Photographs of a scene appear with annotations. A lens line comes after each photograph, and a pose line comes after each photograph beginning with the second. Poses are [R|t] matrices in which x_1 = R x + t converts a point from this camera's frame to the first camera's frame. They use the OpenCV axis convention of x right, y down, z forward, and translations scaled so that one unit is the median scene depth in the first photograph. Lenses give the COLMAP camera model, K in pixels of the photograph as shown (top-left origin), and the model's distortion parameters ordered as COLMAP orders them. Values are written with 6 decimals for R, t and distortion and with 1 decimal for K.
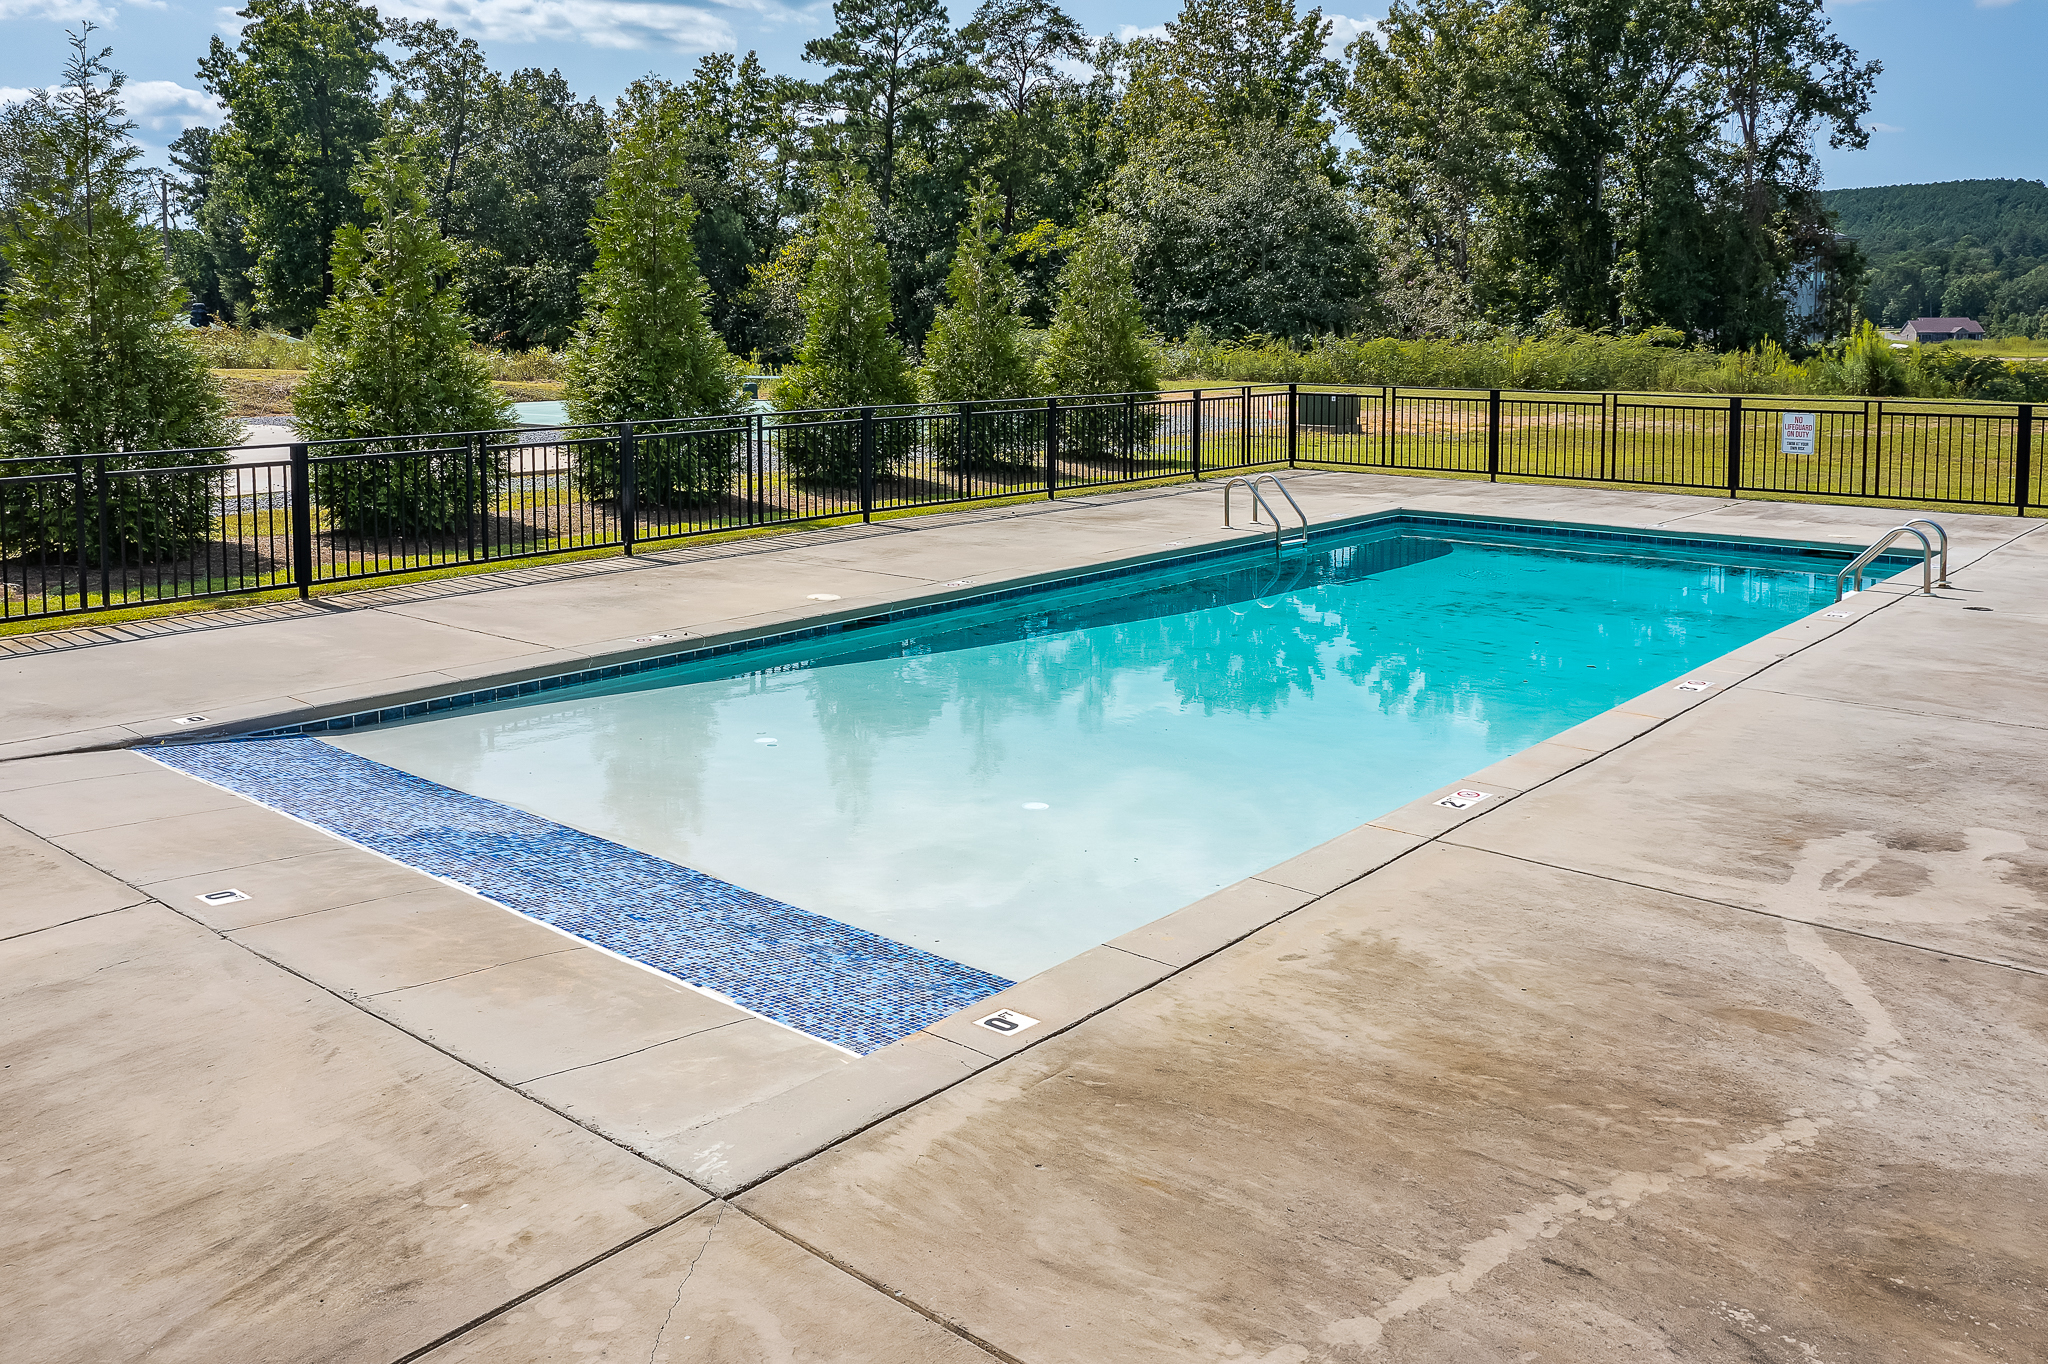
lens RADIAL K [[1726.1, 0, 1044.4], [0, 1726.1, 490.0], [0, 0, 1]] dist [-0.015427, 0.003082]
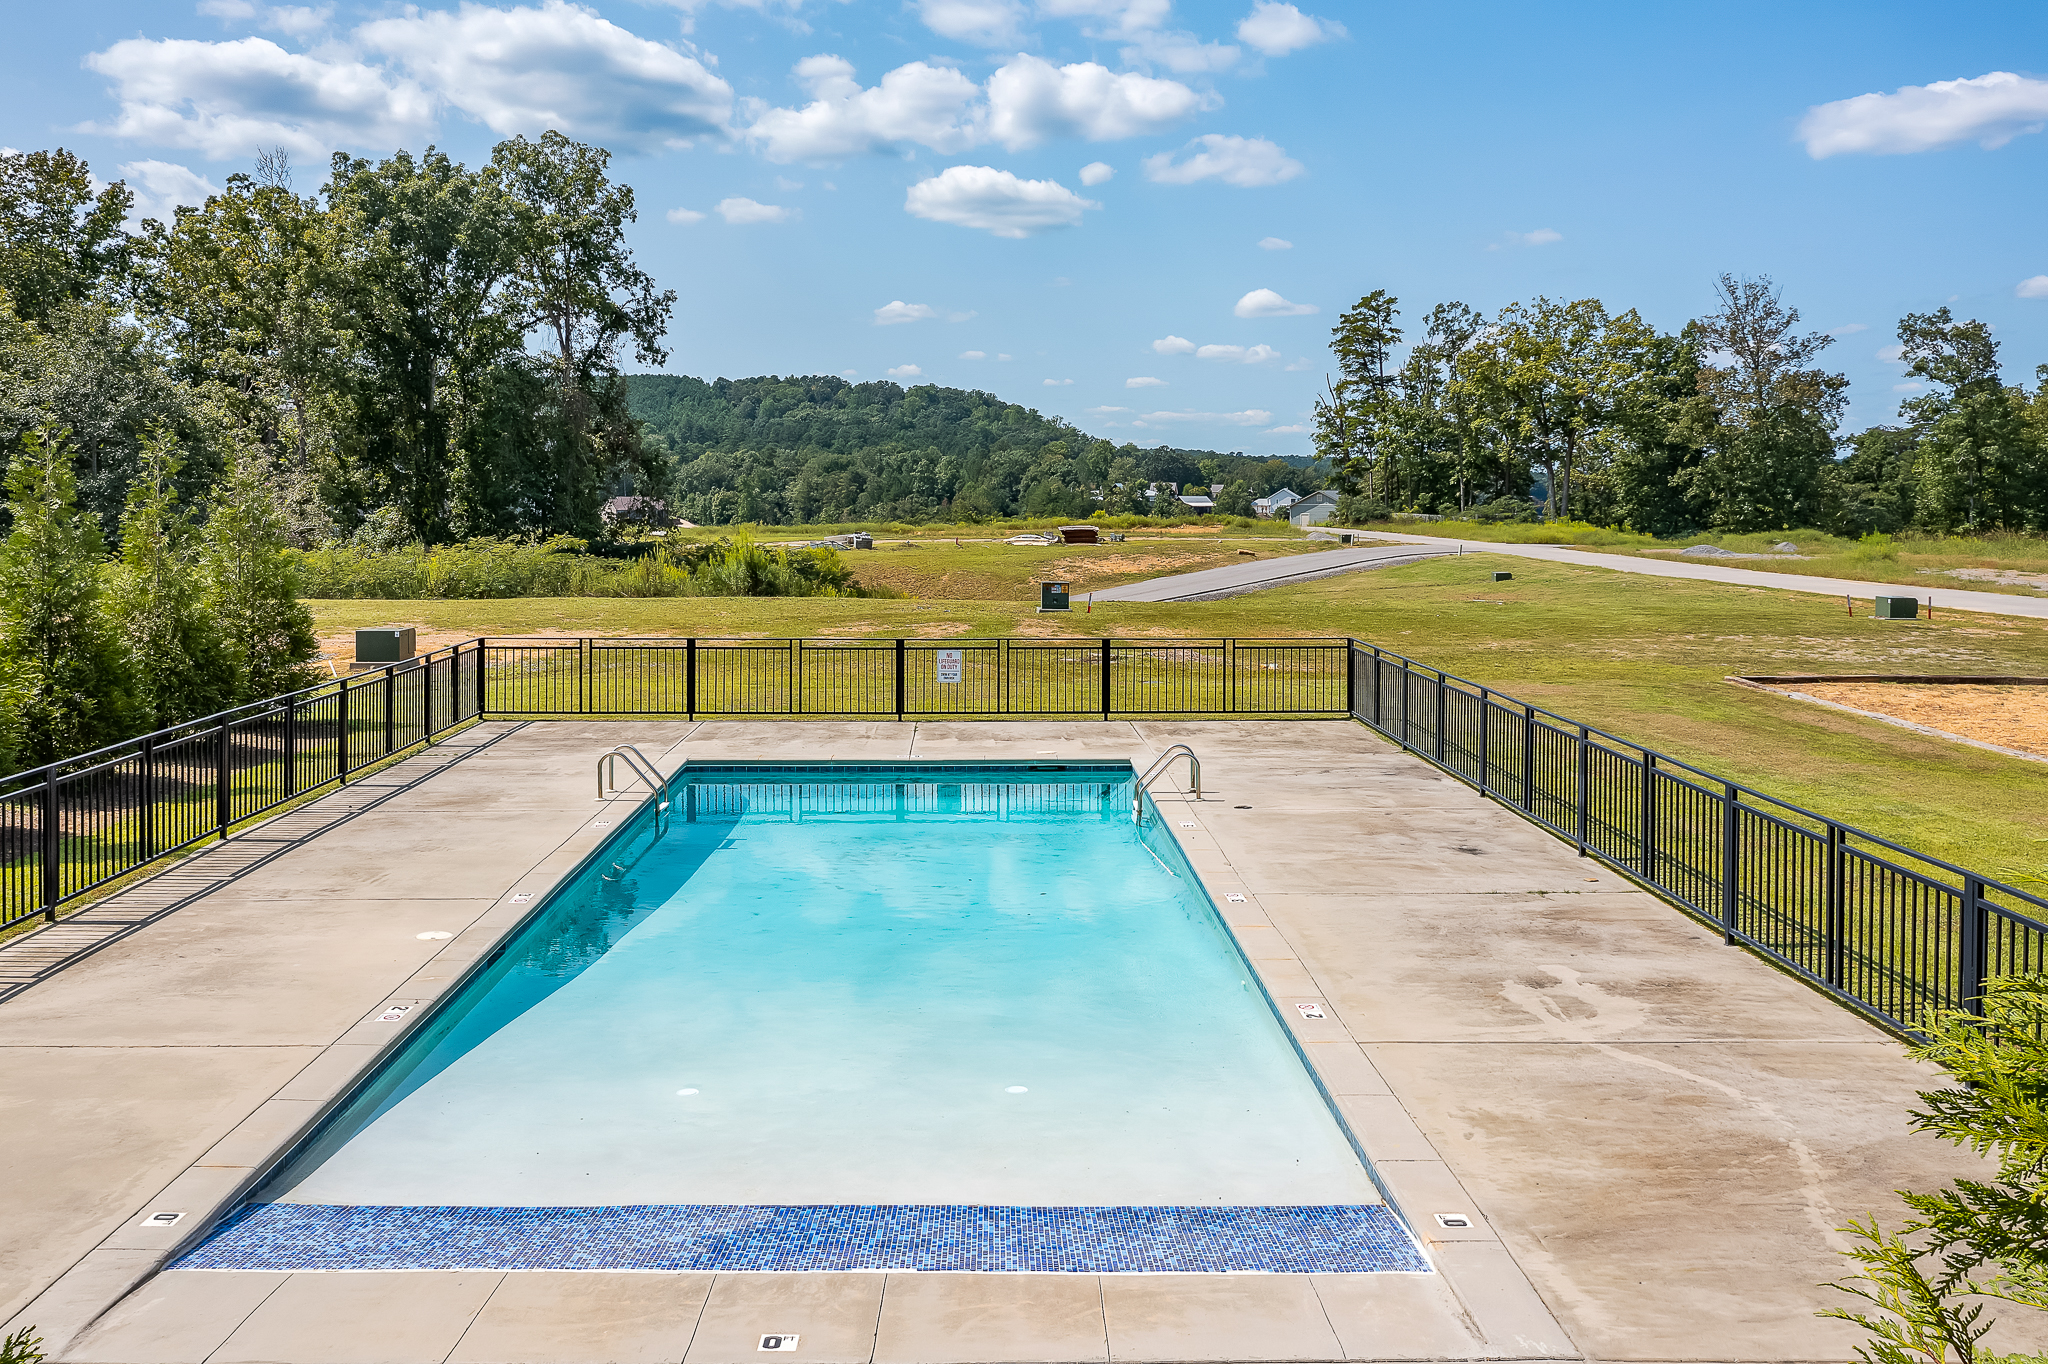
lens RADIAL K [[1726.1, 0, 1044.4], [0, 1726.1, 490.0], [0, 0, 1]] dist [-0.015427, 0.003082]
pose [[0.732645, 0.006094, 0.680584, -0.717199], [0.058968, 0.995632, -0.072393, -0.128578], [-0.678052, 0.093171, 0.729085, 0.055194]]
